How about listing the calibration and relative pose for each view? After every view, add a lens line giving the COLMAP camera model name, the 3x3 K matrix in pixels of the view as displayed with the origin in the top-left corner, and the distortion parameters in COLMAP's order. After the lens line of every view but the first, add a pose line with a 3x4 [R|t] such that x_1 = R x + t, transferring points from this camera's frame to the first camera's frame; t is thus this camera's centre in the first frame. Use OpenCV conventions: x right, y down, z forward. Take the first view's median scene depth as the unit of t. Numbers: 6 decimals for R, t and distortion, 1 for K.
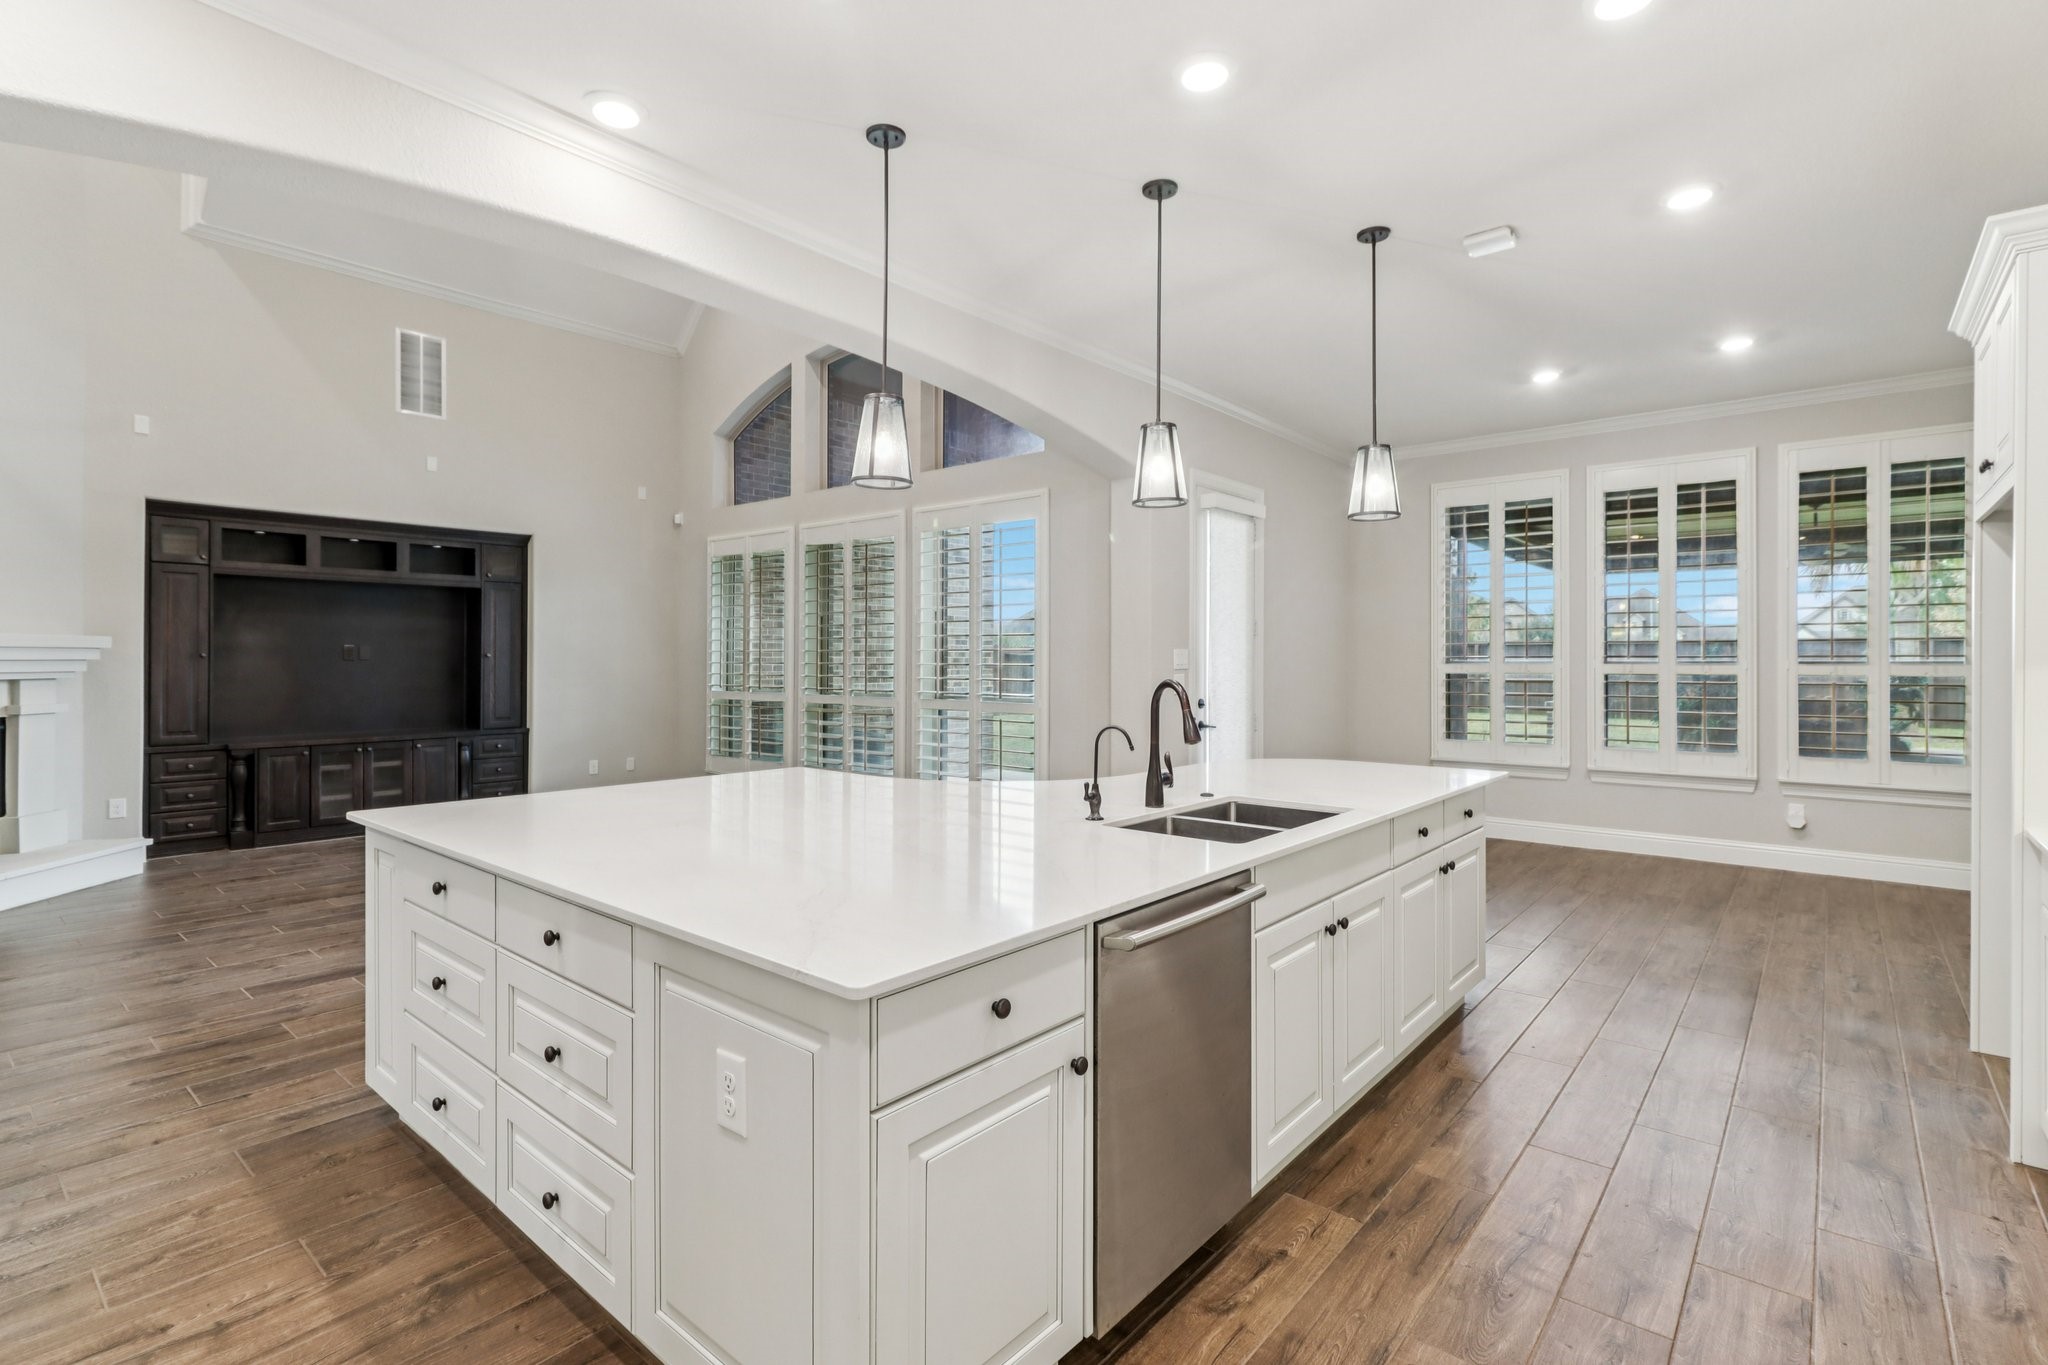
lens RADIAL K [[963.6, 0, 1028.0], [0, 963.6, 658.0], [0, 0, 1]] dist [0.001400, 0.001831]
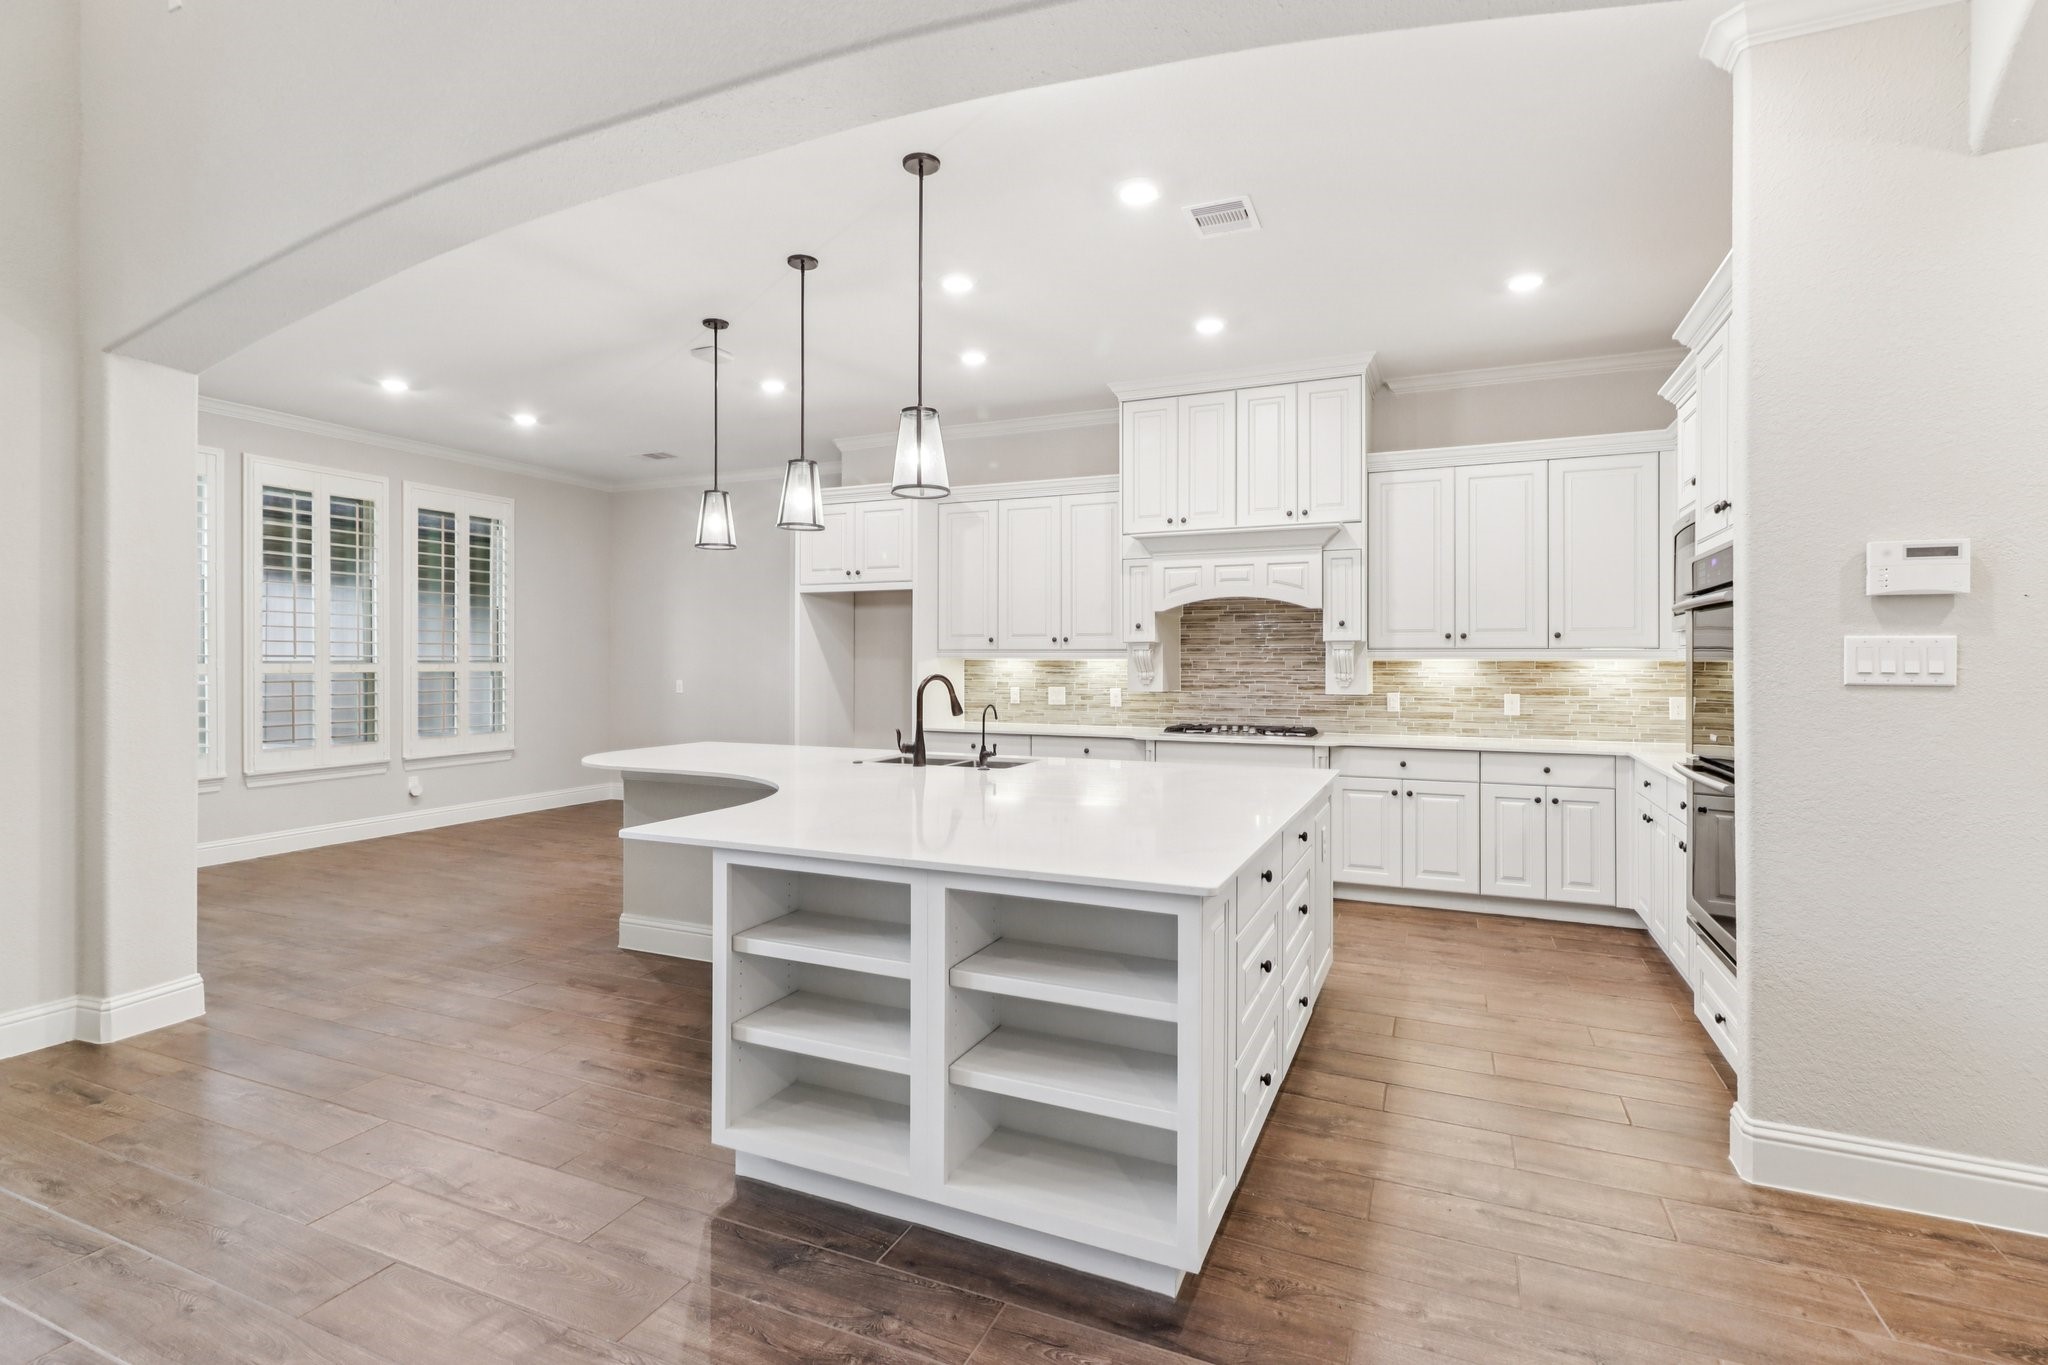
lens RADIAL K [[963.6, 0, 1025.8], [0, 963.6, 654.9], [0, 0, 1]] dist [0.001400, 0.001831]
pose [[-0.282838, 0.004385, 0.959158, -0.549207], [-0.004547, 0.999972, -0.005913, 0.000619], [-0.959157, -0.006034, -0.282810, 0.549538]]
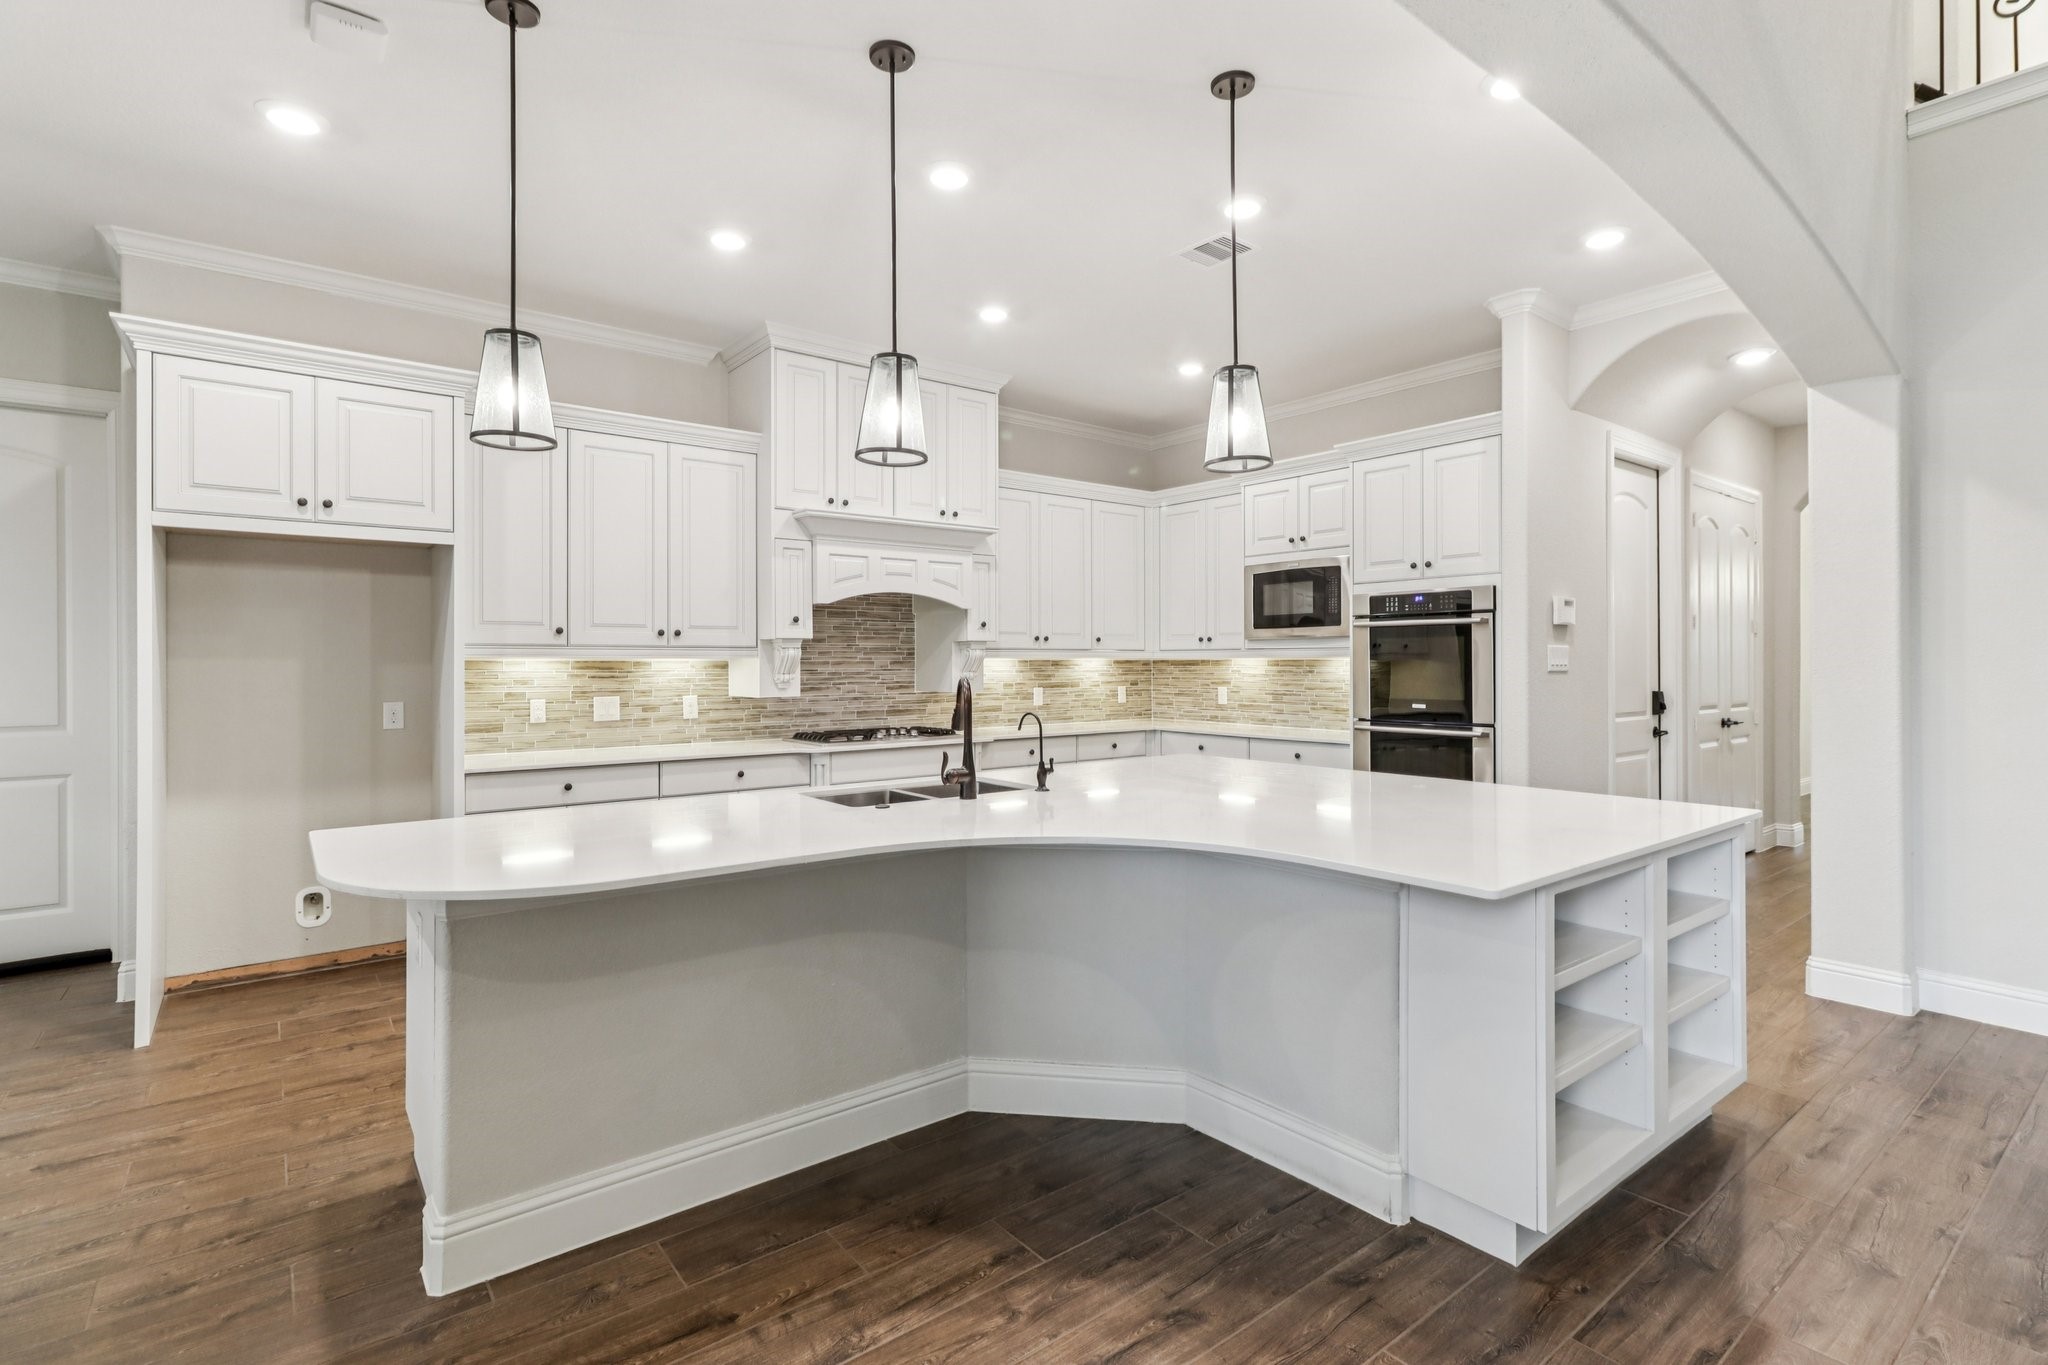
lens RADIAL K [[963.6, 0, 1033.0], [0, 963.6, 663.6], [0, 0, 1]] dist [0.001400, 0.001831]
pose [[-0.979894, -0.000078, 0.199520, -0.064578], [-0.000148, 1.000000, -0.000336, 0.002960], [-0.199519, -0.000359, -0.979894, 0.892524]]
